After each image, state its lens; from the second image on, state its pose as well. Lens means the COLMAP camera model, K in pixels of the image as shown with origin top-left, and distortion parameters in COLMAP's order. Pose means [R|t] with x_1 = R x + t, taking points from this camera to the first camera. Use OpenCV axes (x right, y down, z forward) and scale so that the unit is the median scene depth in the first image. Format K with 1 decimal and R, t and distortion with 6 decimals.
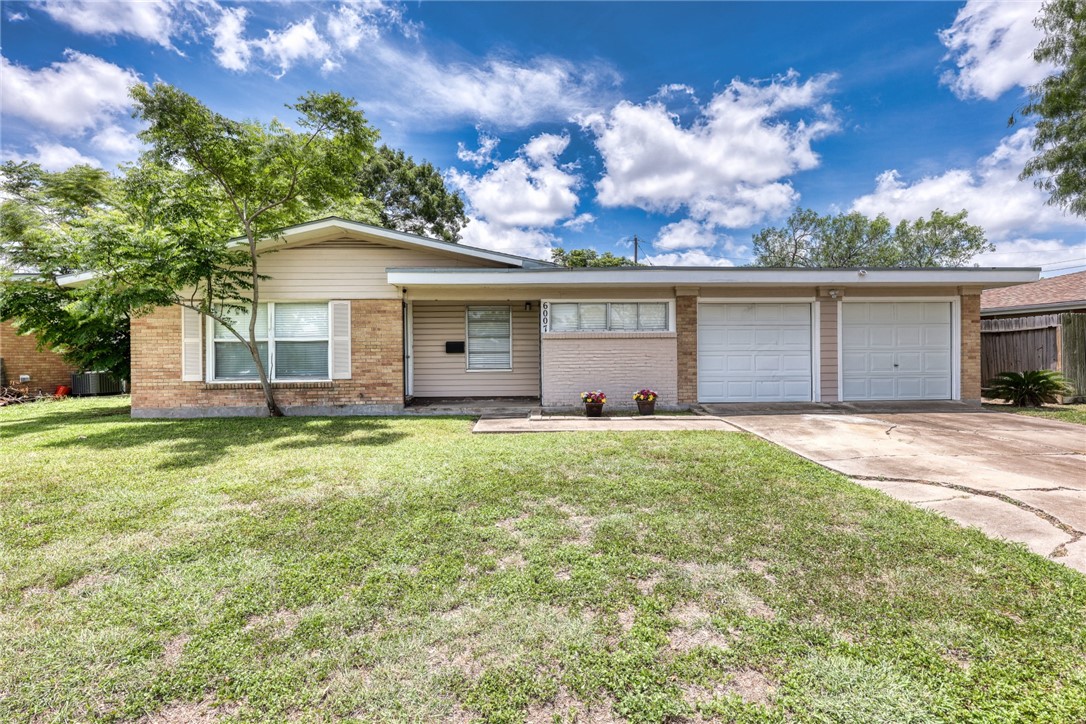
lens RADIAL K [[505.2, 0, 543.0], [0, 505.2, 362.0], [0, 0, 1]] dist [0.003680, 0.000071]
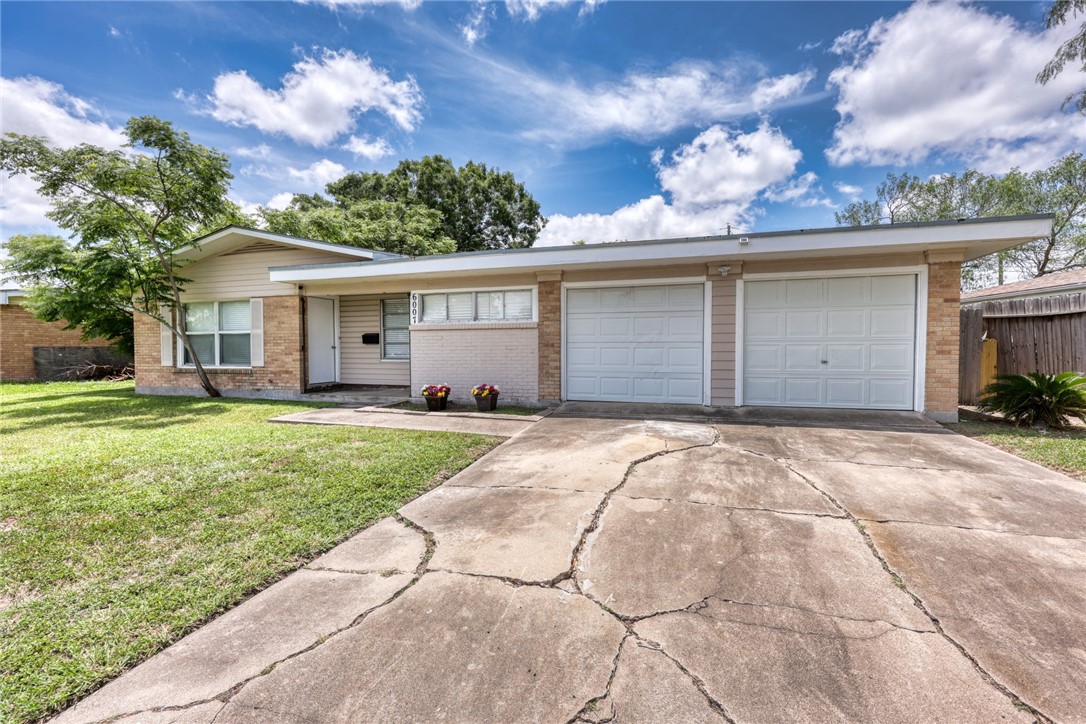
lens RADIAL K [[443.9, 0, 543.0], [0, 443.9, 362.0], [0, 0, 1]] dist [0.001755, 0.000221]
pose [[0.946000, 0.015233, -0.323808, 0.522044], [-0.007229, 0.999638, 0.025907, -0.007179], [0.324085, -0.022168, 0.945768, 0.241709]]
